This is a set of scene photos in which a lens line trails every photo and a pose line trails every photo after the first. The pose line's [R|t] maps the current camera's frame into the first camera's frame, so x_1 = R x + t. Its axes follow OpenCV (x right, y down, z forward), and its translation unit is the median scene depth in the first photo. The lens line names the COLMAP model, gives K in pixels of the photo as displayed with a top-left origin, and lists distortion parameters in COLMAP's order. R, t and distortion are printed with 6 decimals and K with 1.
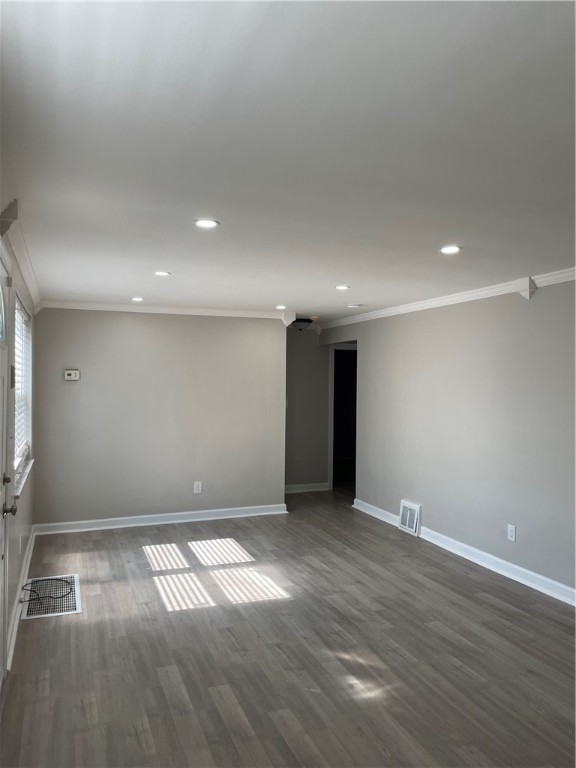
lens RADIAL K [[595.4, 0, 287.8], [0, 595.4, 383.0], [0, 0, 1]] dist [0.077261, -0.031397]
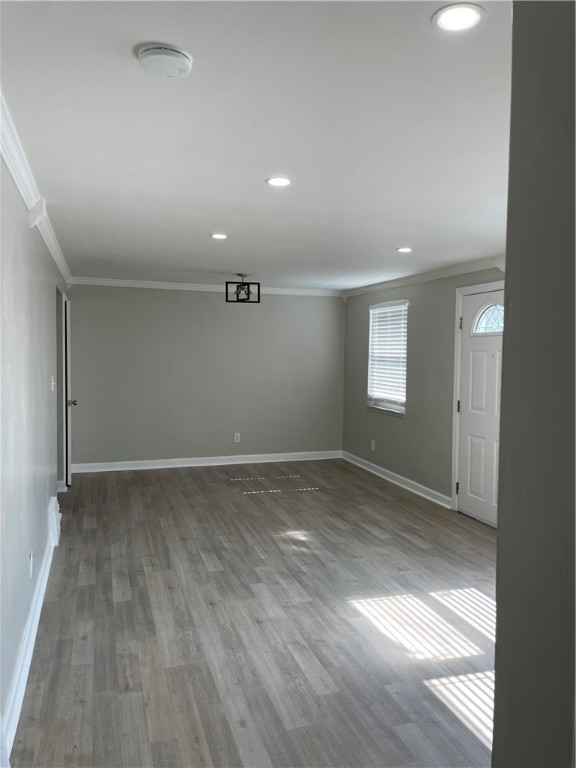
lens RADIAL K [[595.4, 0, 288.5], [0, 595.4, 384.7], [0, 0, 1]] dist [0.077261, -0.031397]
pose [[-0.998432, -0.027072, 0.049002, 0.060331], [-0.024033, 0.997813, 0.061578, -0.004208], [-0.050562, 0.060303, -0.996899, 1.899690]]
